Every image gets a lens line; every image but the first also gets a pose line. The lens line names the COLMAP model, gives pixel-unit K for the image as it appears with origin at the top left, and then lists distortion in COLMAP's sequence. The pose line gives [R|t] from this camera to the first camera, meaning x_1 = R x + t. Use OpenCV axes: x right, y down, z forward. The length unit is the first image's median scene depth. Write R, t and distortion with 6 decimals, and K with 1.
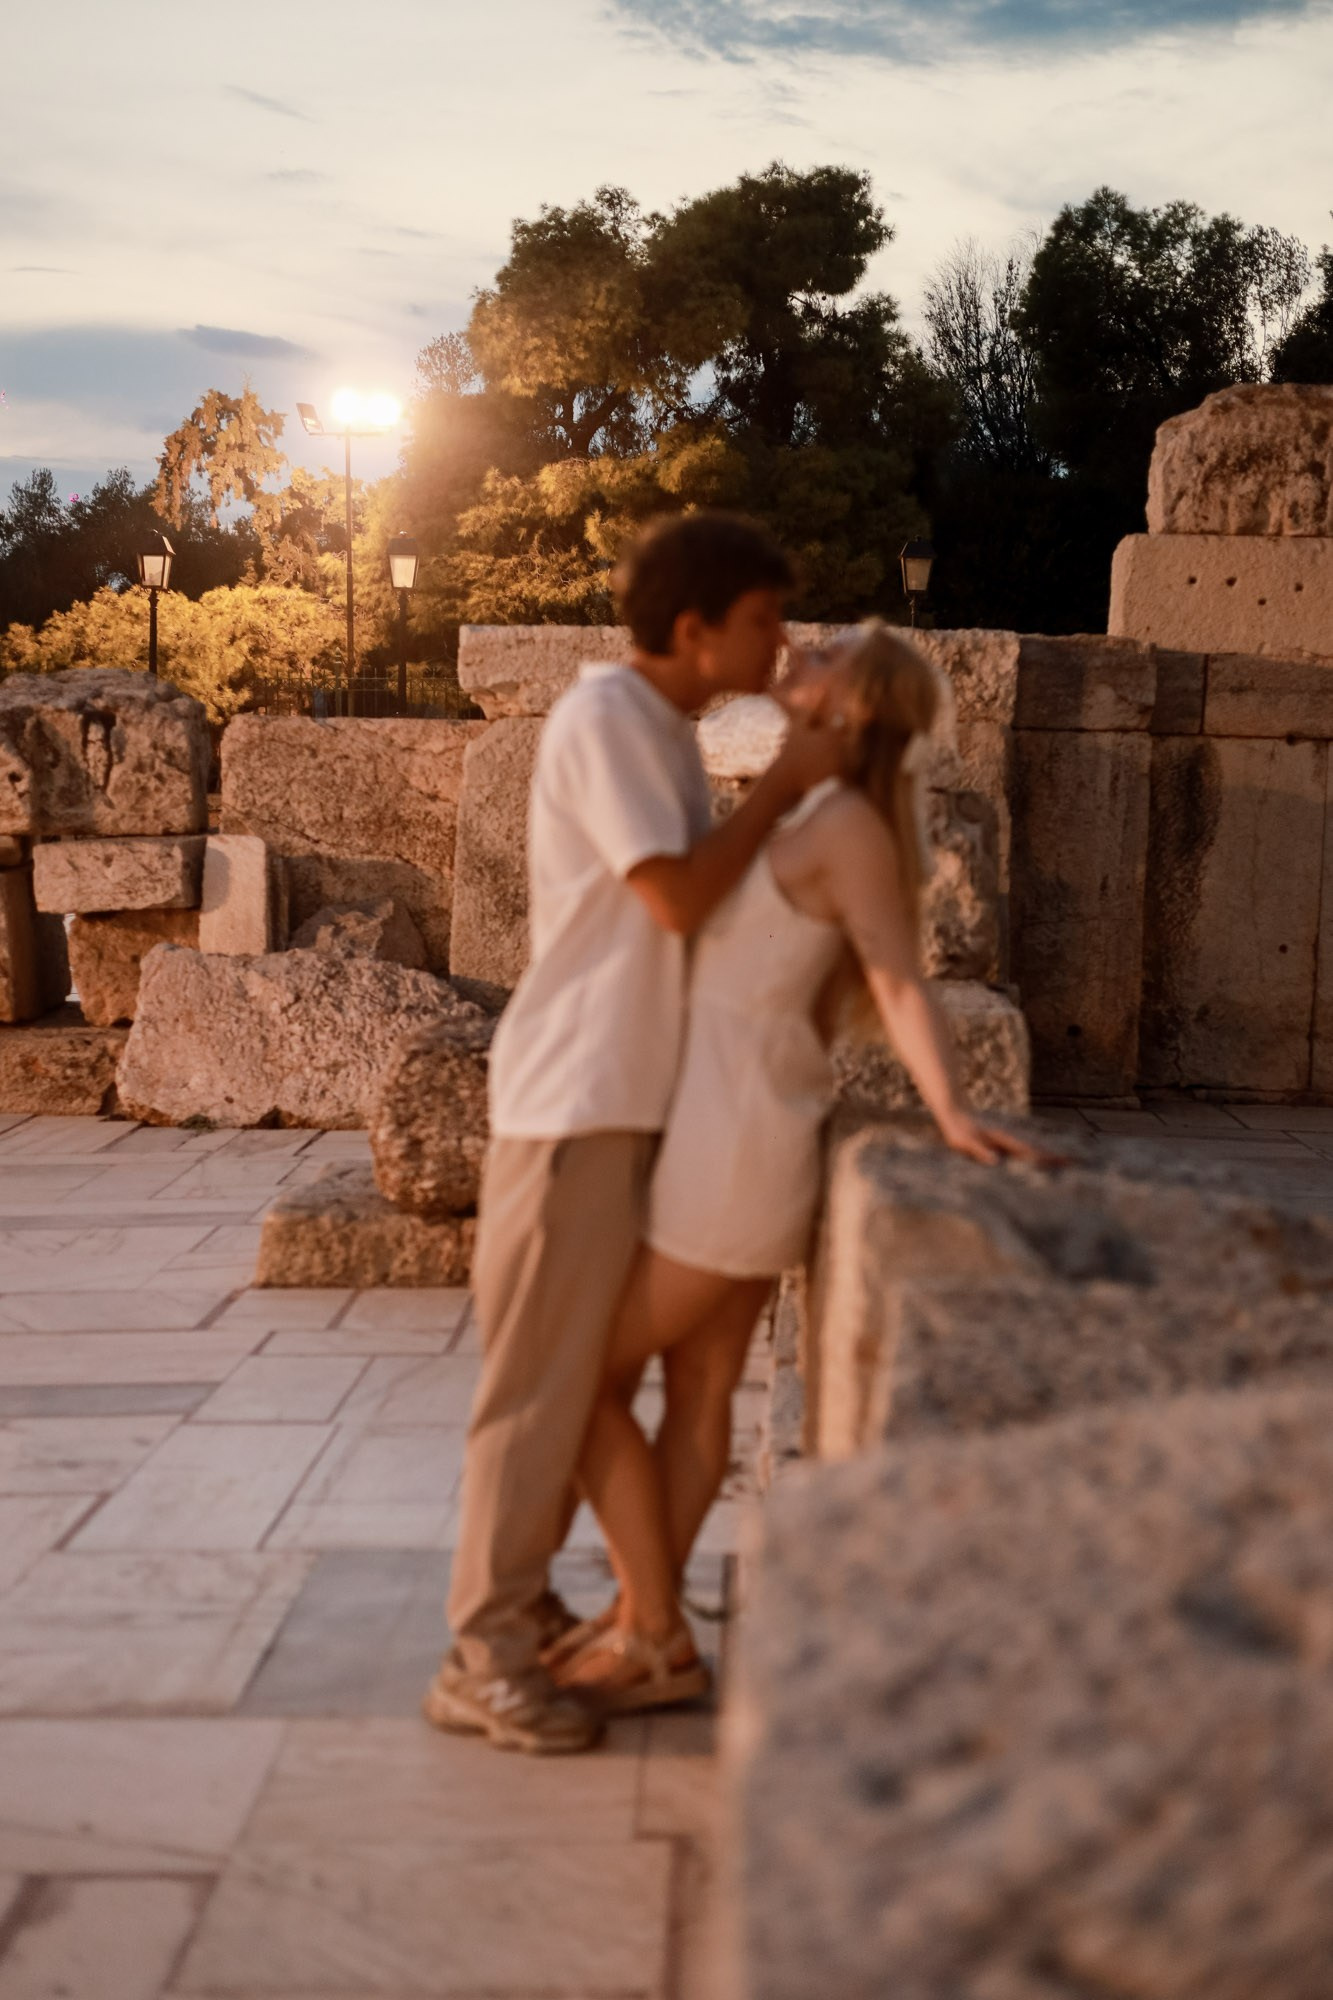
lens RADIAL K [[3005.6, 0, 702.9], [0, 3005.6, 1092.3], [0, 0, 1]] dist [0.046770, 0.024775]
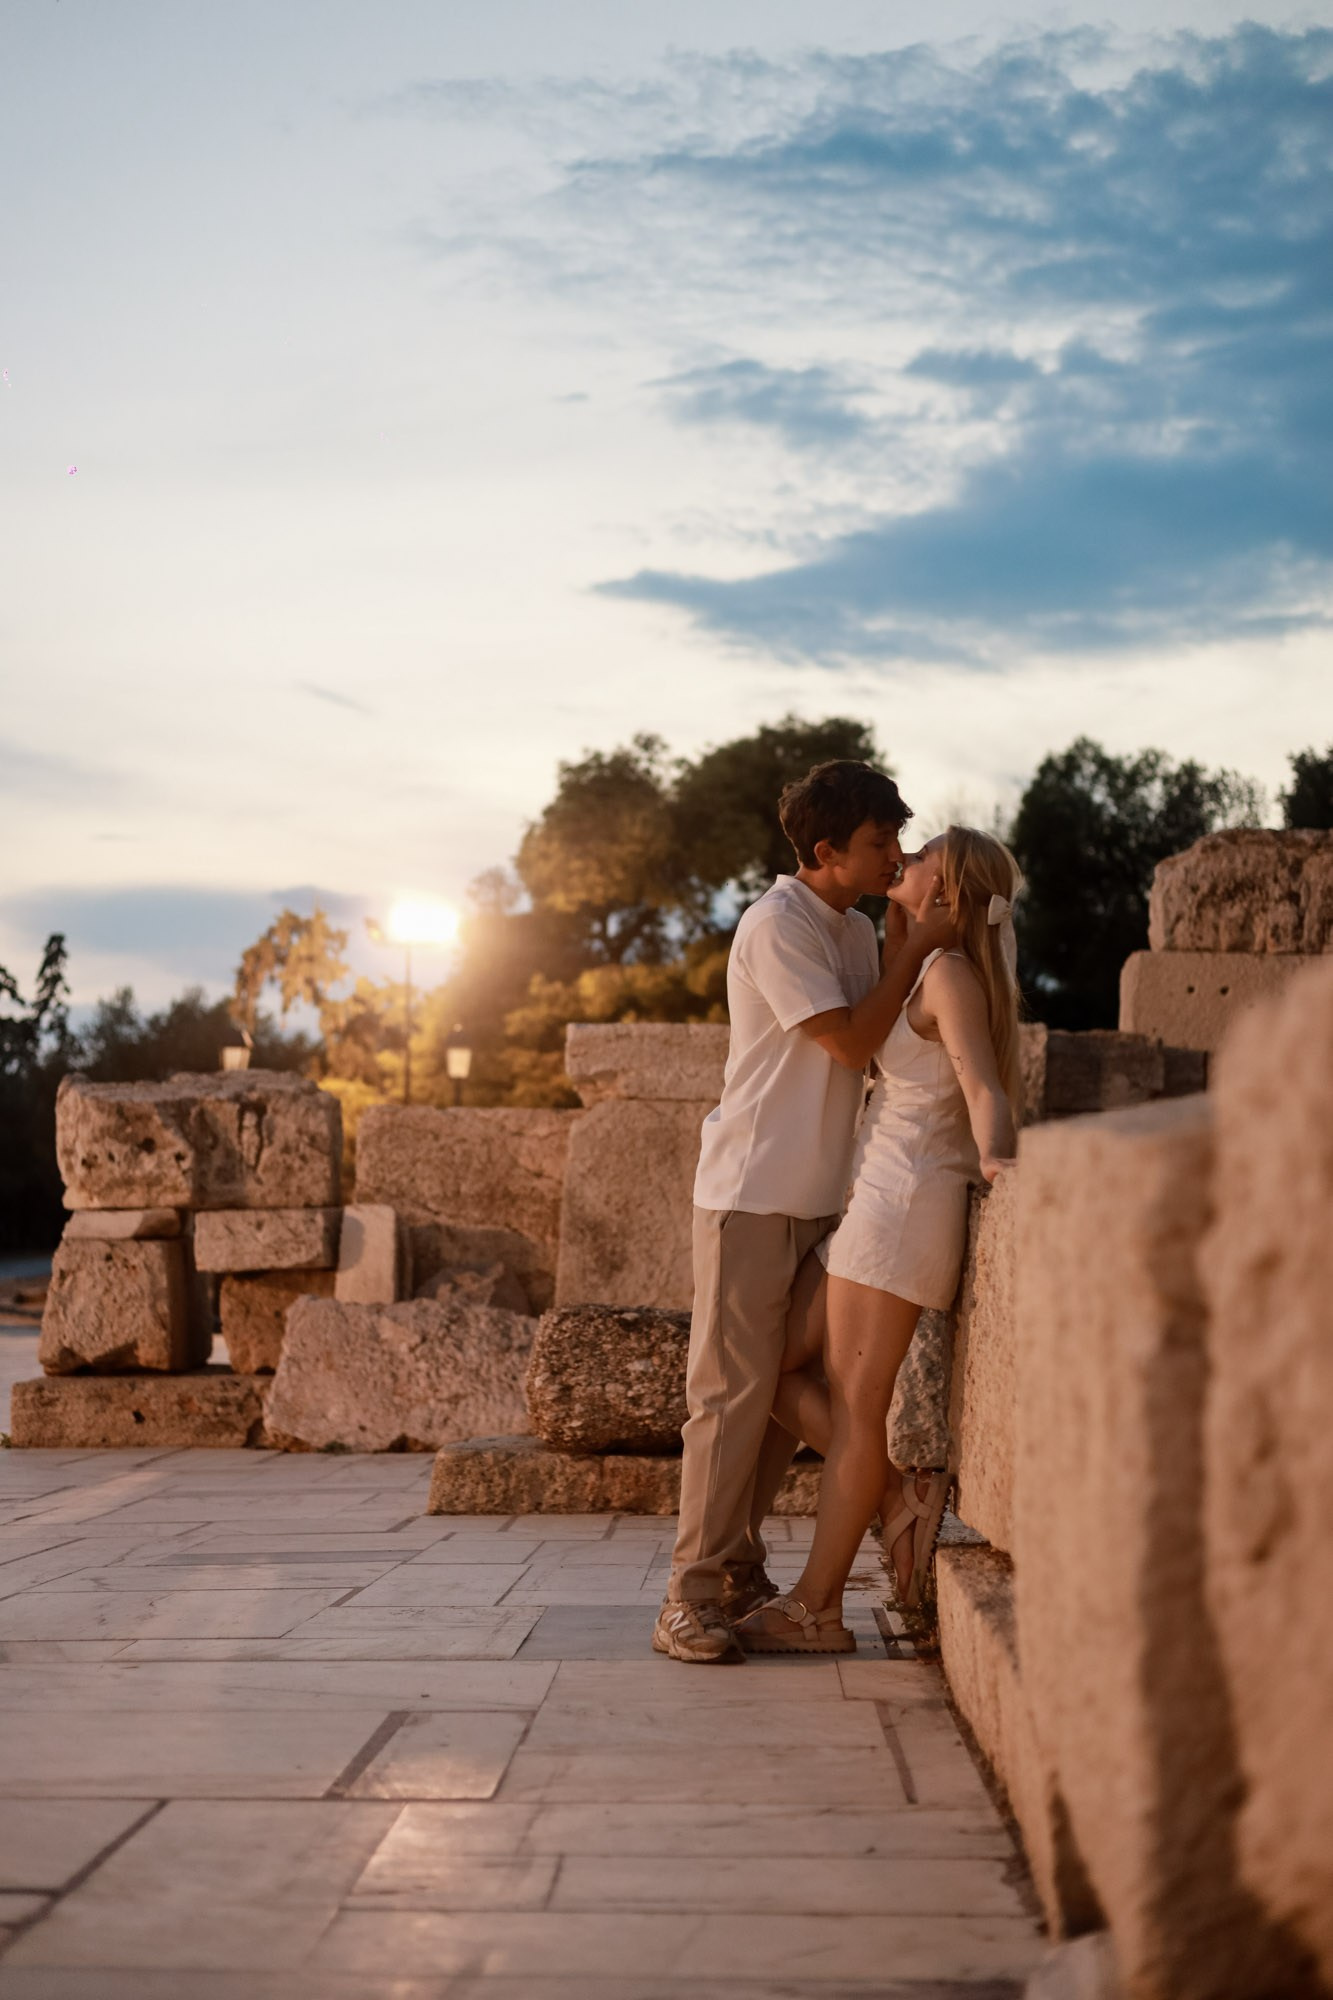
lens RADIAL K [[2852.5, 0, 666.5], [0, 2852.5, 1000.0], [0, 0, 1]] dist [0.077874, -0.343927]
pose [[0.999896, -0.000167, -0.014394, -0.025772], [-0.002803, 0.978521, -0.206128, 0.064765], [0.014119, 0.206147, 0.978419, -0.089869]]
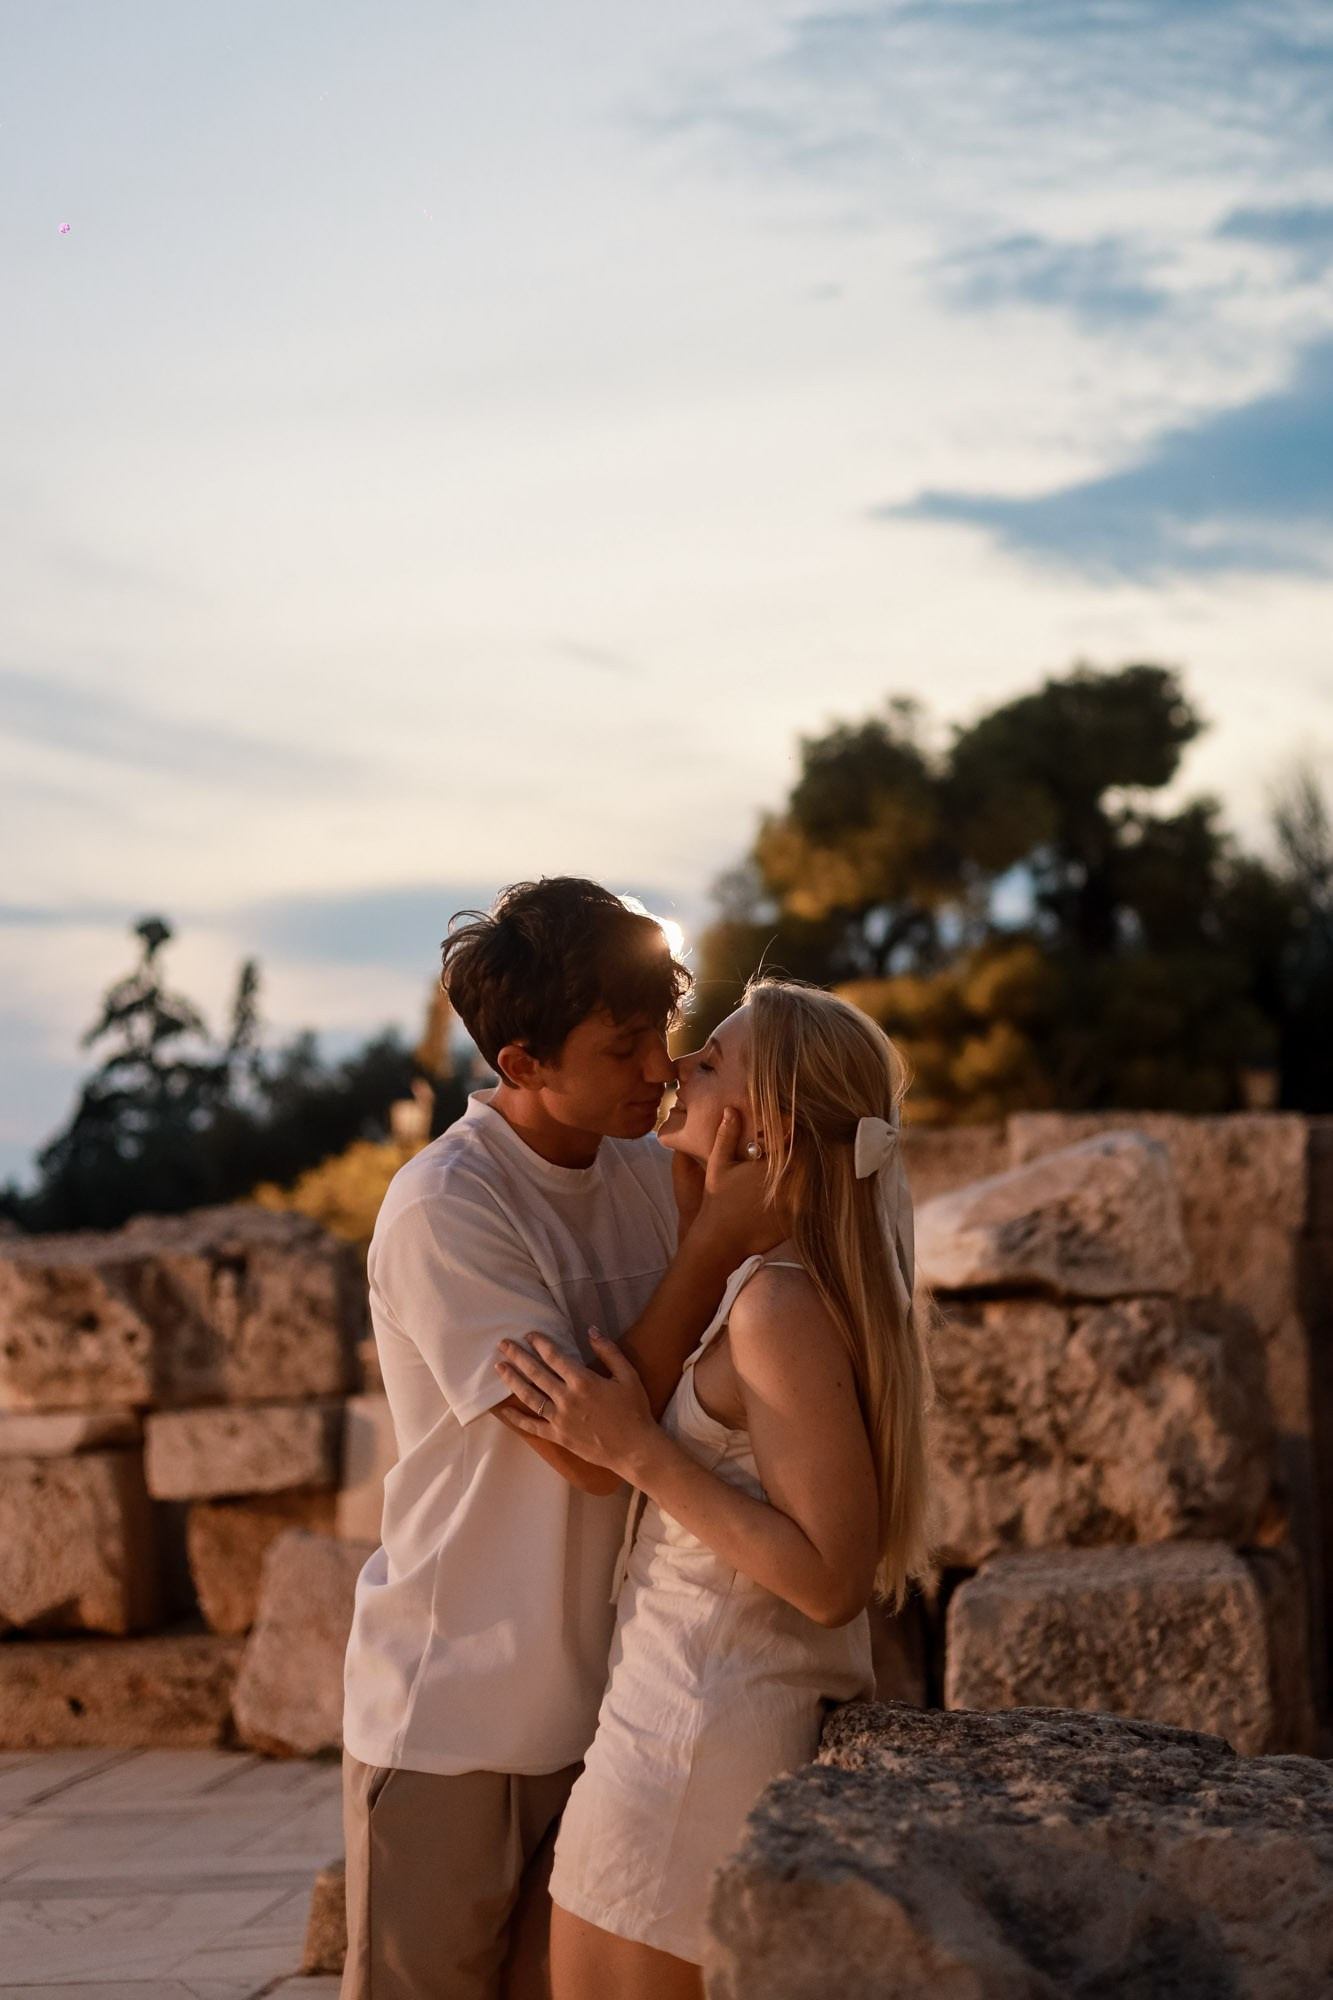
lens RADIAL K [[3334.1, 0, 666.3], [0, 3334.1, 852.5], [0, 0, 1]] dist [0.053851, -0.194357]
pose [[0.992495, -0.049908, -0.111641, 0.035078], [0.020575, 0.968067, -0.249848, 0.001908], [0.120545, 0.245675, 0.961828, 0.078484]]
